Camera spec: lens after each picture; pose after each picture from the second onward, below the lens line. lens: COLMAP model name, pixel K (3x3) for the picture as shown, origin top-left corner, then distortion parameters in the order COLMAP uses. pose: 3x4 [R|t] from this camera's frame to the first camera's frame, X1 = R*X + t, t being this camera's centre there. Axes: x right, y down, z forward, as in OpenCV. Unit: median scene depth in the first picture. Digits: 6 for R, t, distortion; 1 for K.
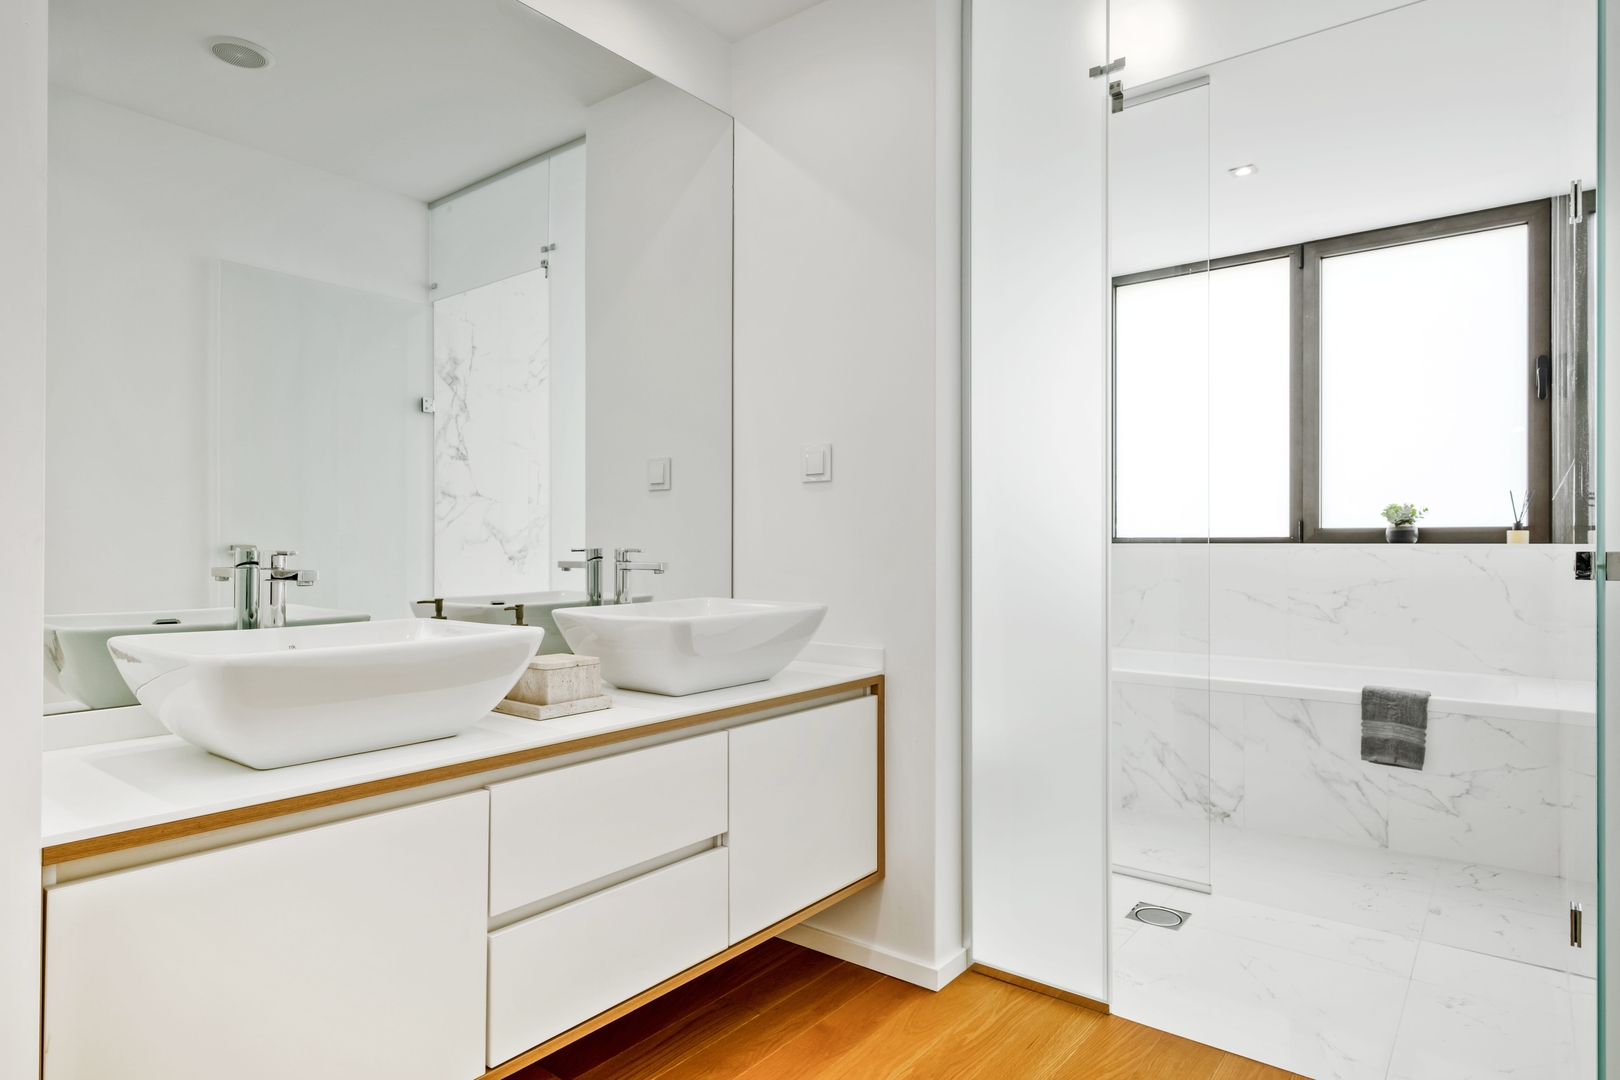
lens RADIAL K [[897.1, 0, 810.0], [0, 897.1, 540.0], [0, 0, 1]] dist [0.003298, -0.000086]
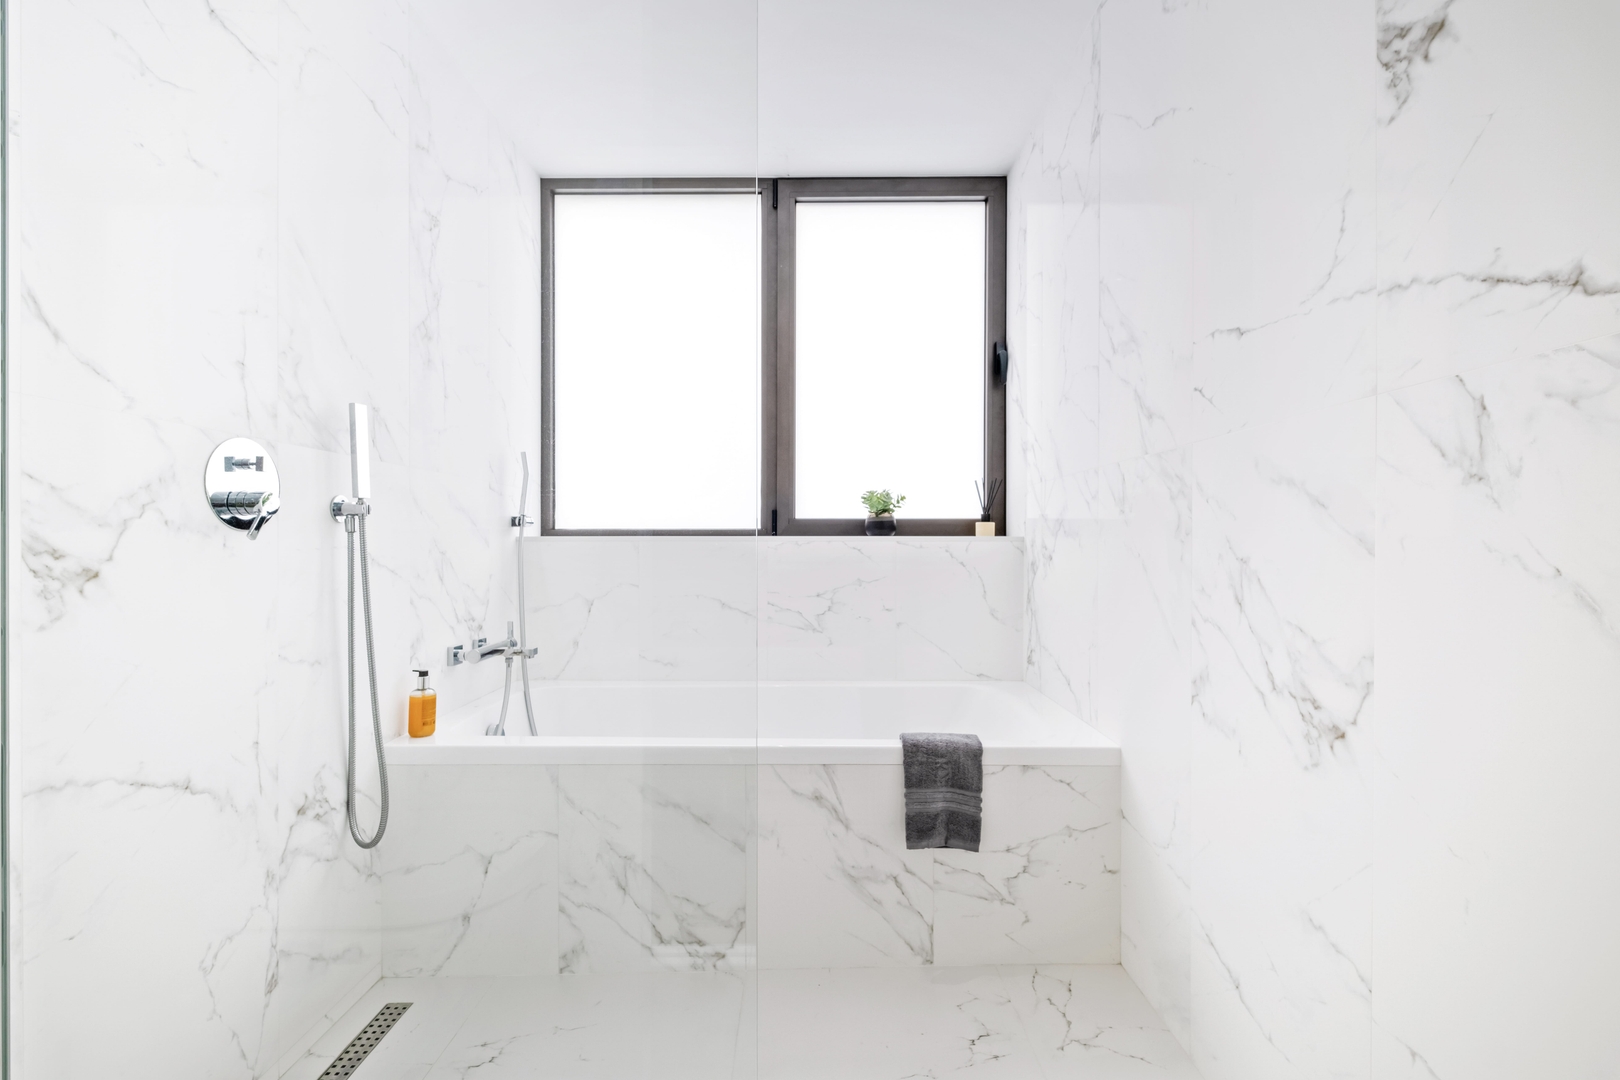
lens RADIAL K [[706.7, 0, 802.8], [0, 706.7, 541.6], [0, 0, 1]] dist [0.000870, 0.000018]
pose [[0.791683, 0.000186, 0.610932, 0.207569], [-0.002214, 0.999994, 0.002565, 0.008997], [-0.610928, -0.003384, 0.791679, 0.582064]]
